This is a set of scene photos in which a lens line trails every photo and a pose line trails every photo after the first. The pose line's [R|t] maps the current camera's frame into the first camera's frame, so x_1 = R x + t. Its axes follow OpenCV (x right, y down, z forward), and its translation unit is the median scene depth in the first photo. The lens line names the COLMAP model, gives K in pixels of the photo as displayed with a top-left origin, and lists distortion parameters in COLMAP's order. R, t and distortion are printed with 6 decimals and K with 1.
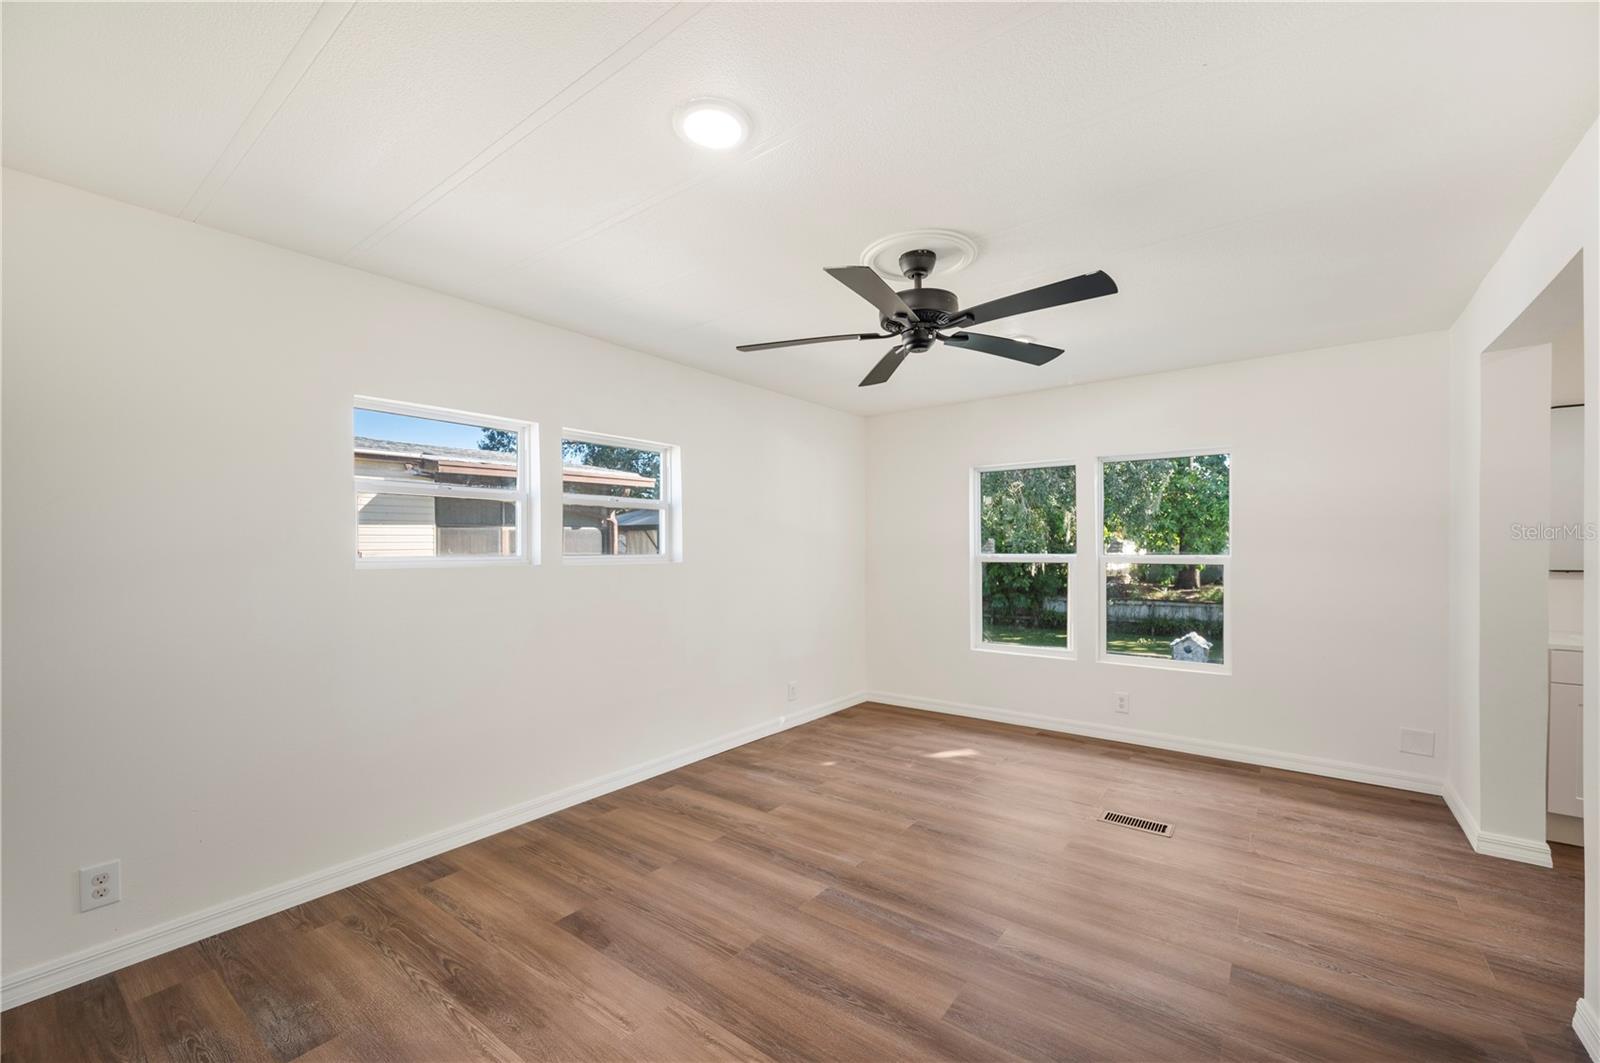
lens RADIAL K [[648.9, 0, 802.9], [0, 648.9, 541.3], [0, 0, 1]] dist [0.000042, -0.000099]
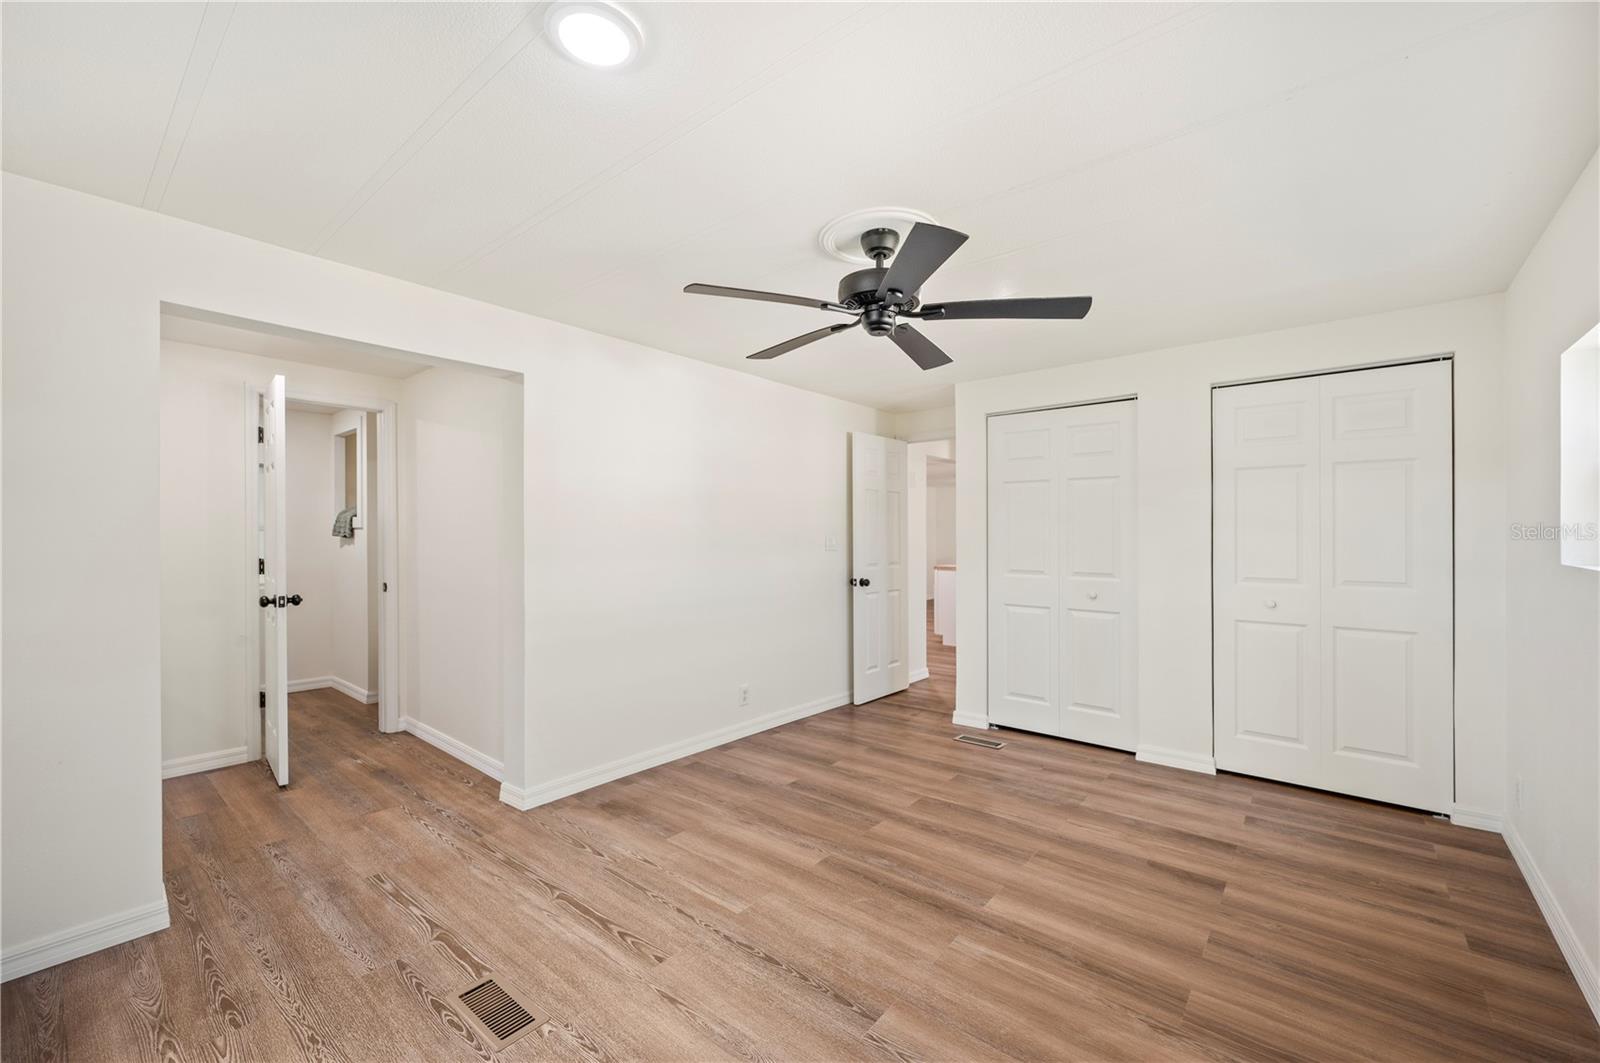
lens RADIAL K [[648.9, 0, 798.1], [0, 648.9, 535.6], [0, 0, 1]] dist [0.000042, -0.000099]
pose [[-0.999095, 0.007011, 0.041948, 0.257772], [0.006811, 0.999965, -0.004914, 0.008256], [-0.041981, -0.004624, -0.999108, 1.933489]]
